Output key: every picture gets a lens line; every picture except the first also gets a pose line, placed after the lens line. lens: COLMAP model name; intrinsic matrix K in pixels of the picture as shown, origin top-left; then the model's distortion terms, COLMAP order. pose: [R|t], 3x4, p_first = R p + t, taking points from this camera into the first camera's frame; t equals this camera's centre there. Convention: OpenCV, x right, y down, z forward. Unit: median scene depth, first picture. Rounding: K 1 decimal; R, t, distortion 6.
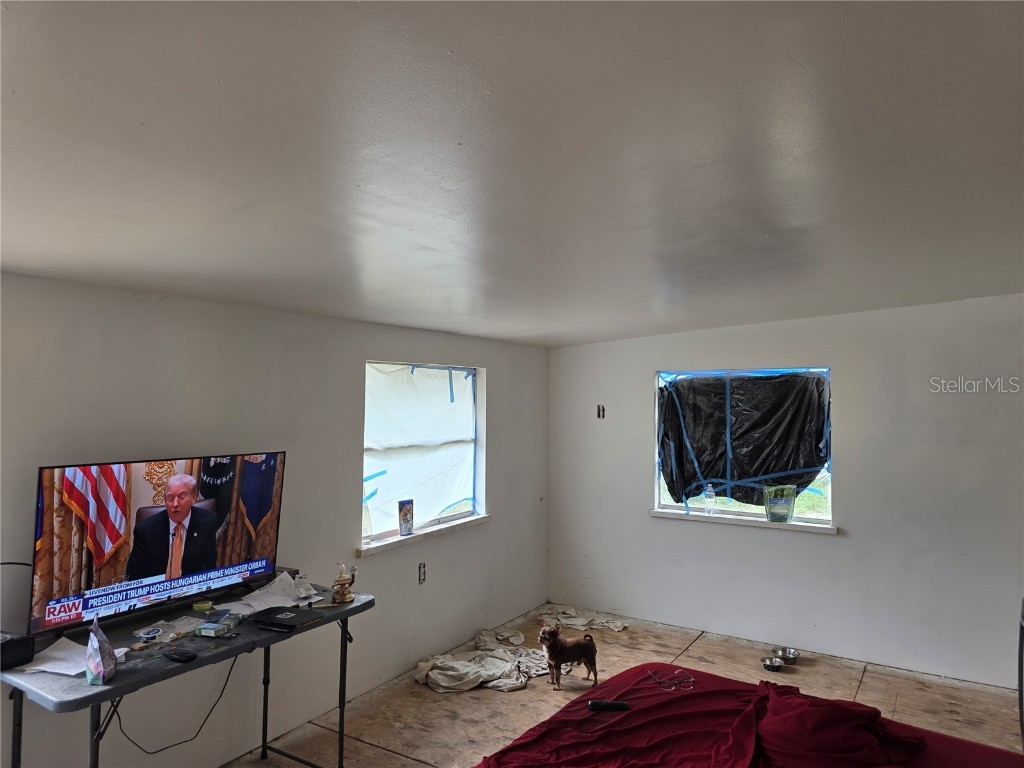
lens RADIAL K [[688.8, 0, 509.7], [0, 688.8, 389.1], [0, 0, 1]] dist [0.078534, -0.079918]
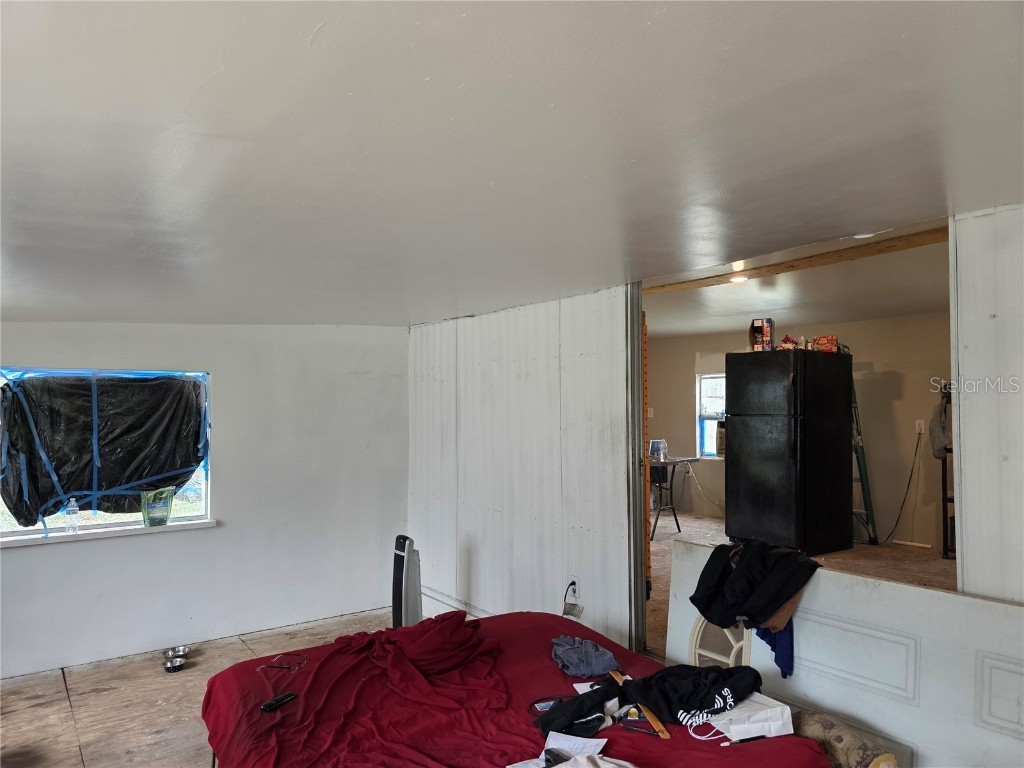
lens RADIAL K [[688.8, 0, 509.7], [0, 688.8, 389.1], [0, 0, 1]] dist [0.078534, -0.079918]
pose [[0.370850, 0.022212, 0.928427, -0.344525], [-0.013269, 0.999739, -0.018618, 0.008126], [-0.928598, -0.005414, 0.371048, 0.160762]]
